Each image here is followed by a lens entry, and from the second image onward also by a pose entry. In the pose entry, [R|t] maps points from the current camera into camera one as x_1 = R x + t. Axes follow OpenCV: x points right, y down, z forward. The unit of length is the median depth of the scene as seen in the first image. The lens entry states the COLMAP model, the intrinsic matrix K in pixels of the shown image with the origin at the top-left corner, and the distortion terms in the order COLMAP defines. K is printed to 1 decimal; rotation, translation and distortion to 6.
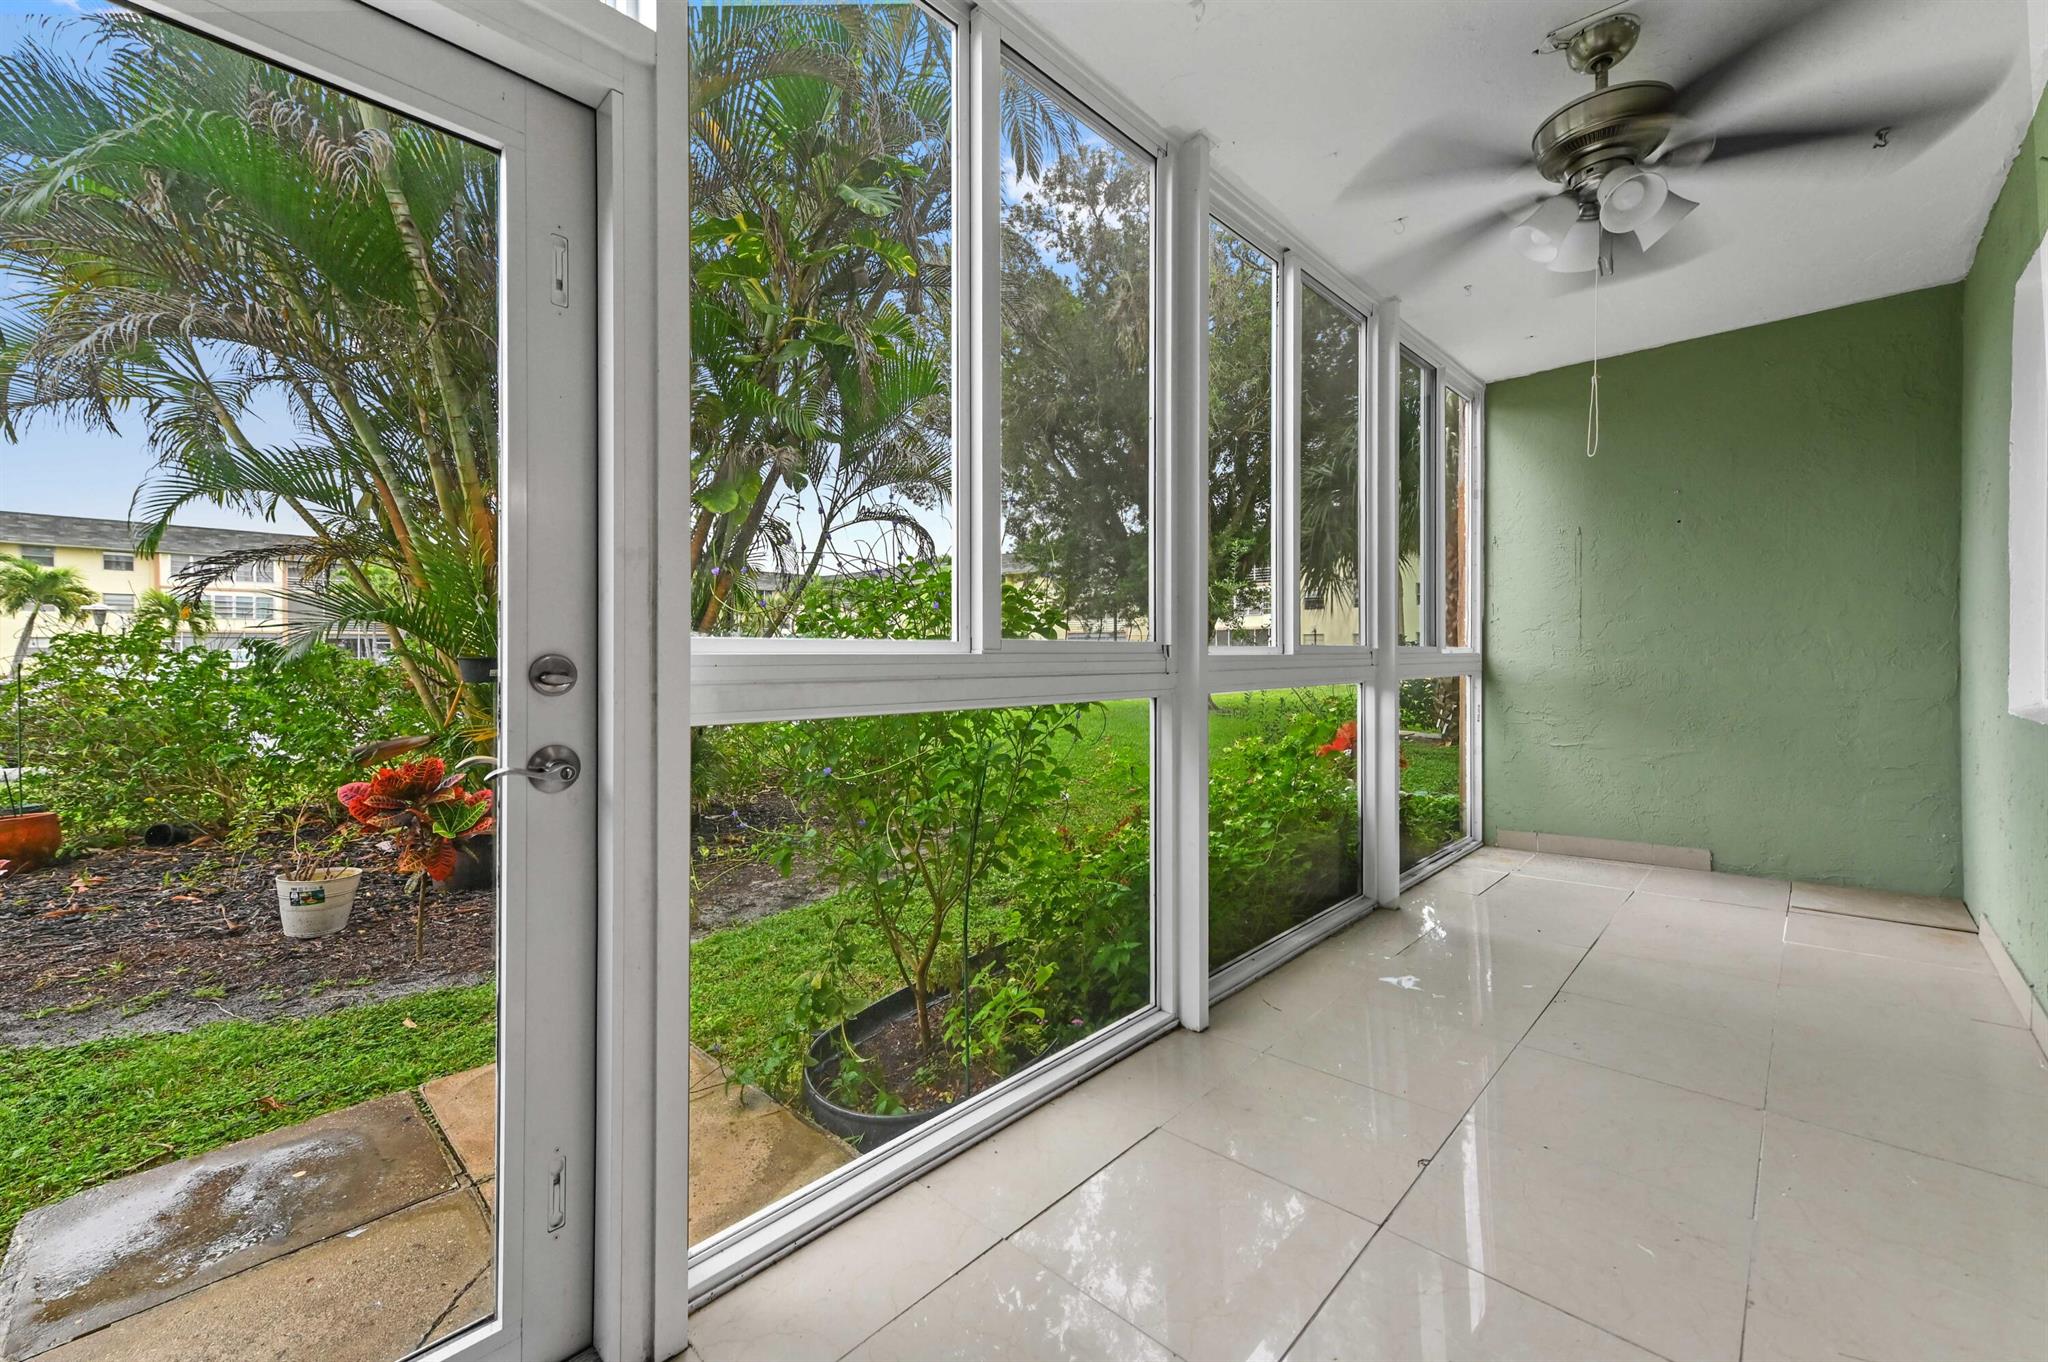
lens RADIAL K [[814.2, 0, 1022.0], [0, 814.2, 668.3], [0, 0, 1]] dist [0.008948, -0.000032]
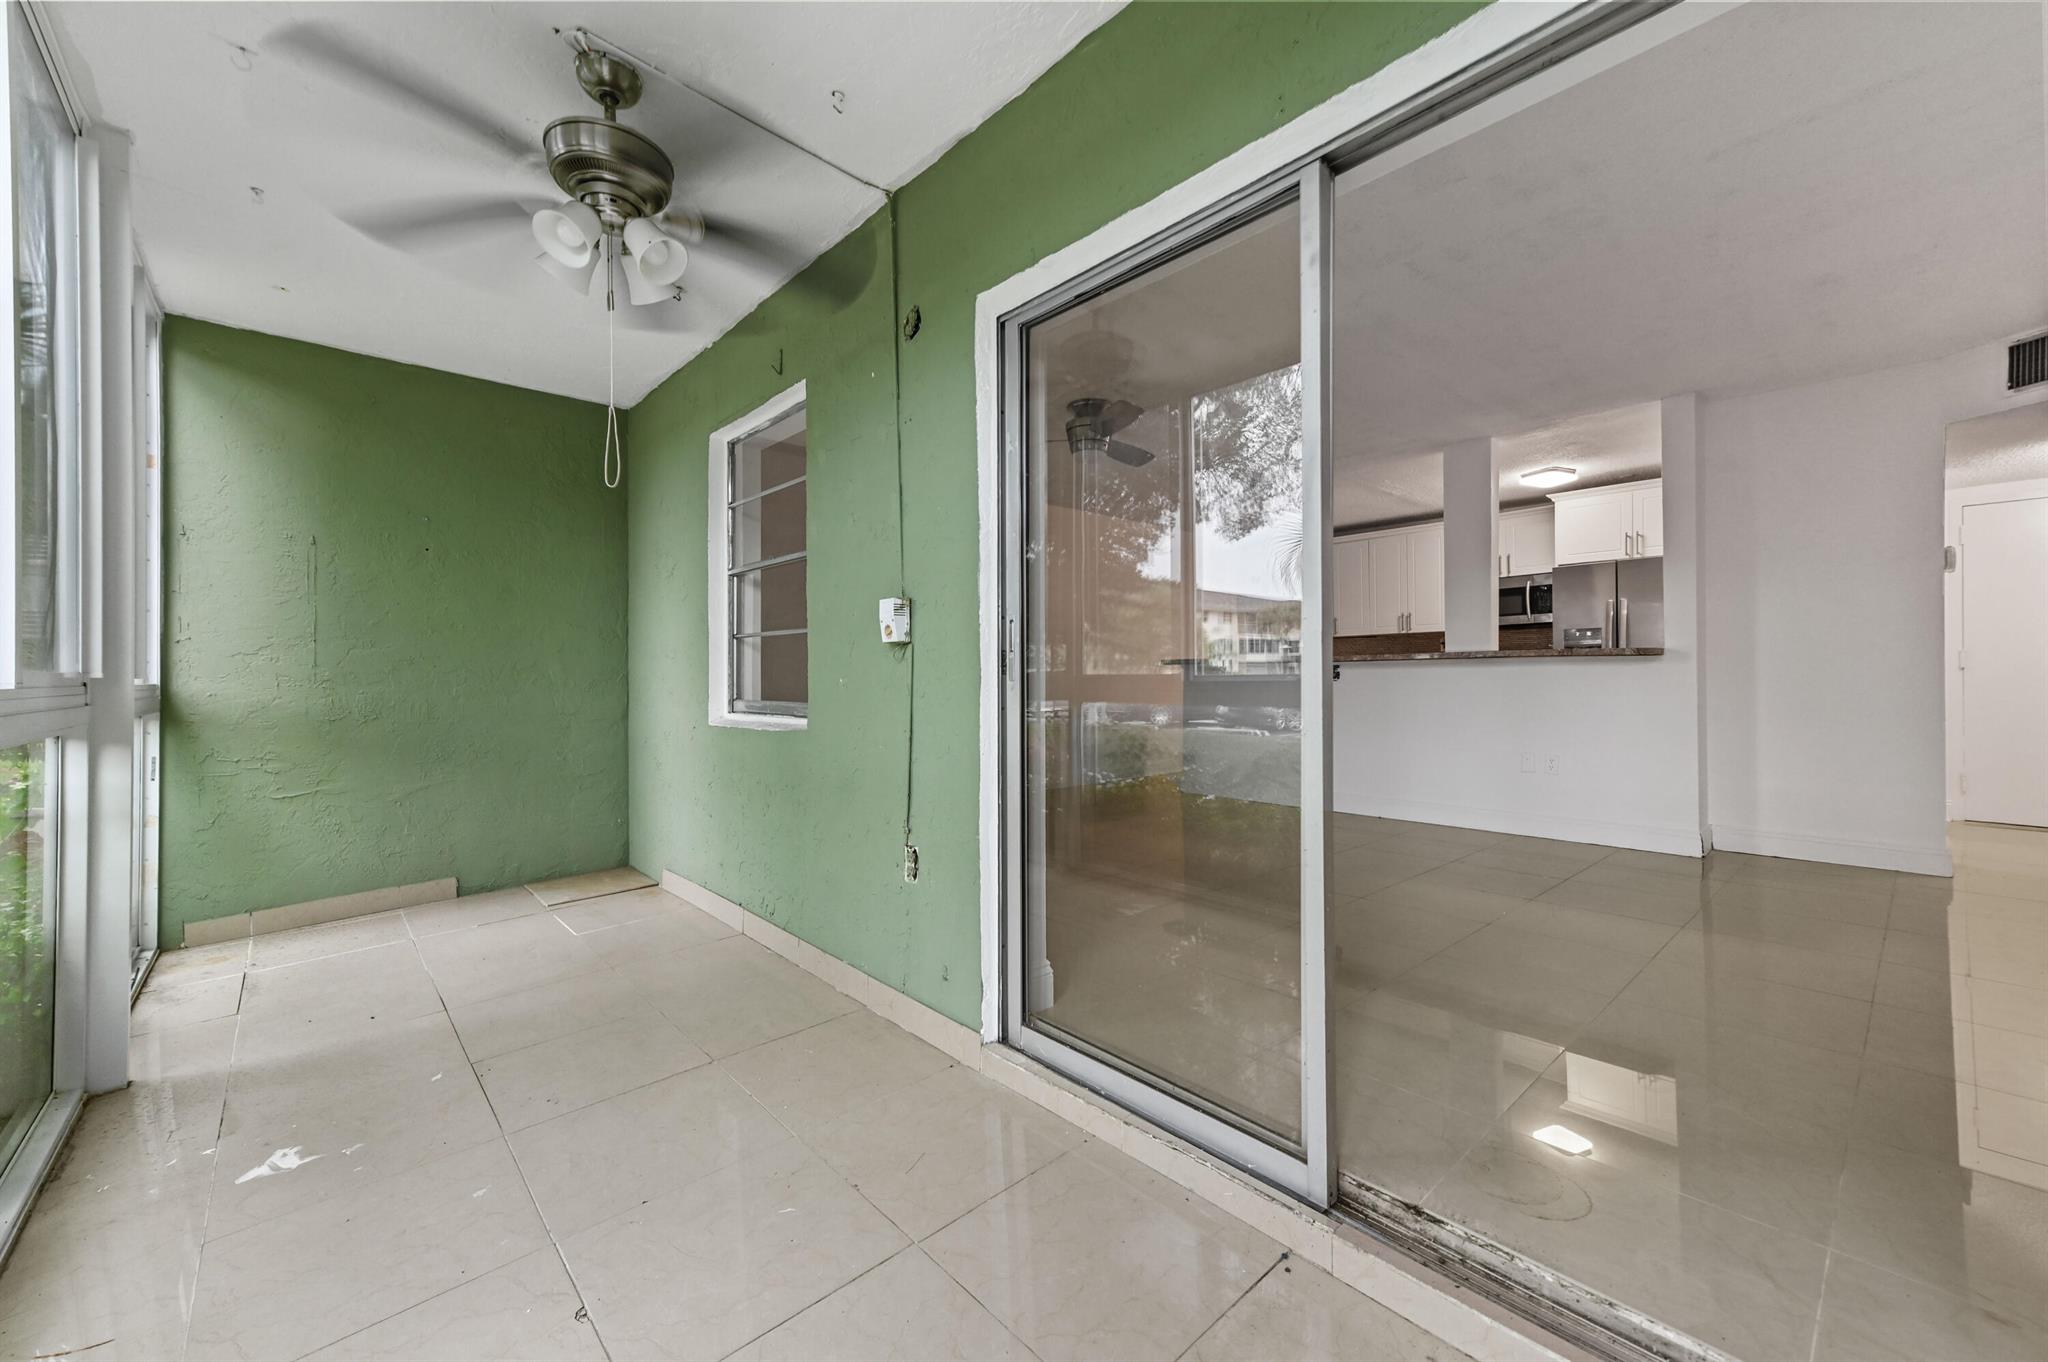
lens RADIAL K [[814.2, 0, 1012.1], [0, 814.2, 680.7], [0, 0, 1]] dist [0.008948, -0.000032]
pose [[0.040663, 0.002642, 0.999169, -0.140238], [0.018903, 0.999816, -0.003413, -0.005570], [-0.998994, 0.019026, 0.040606, 0.244038]]
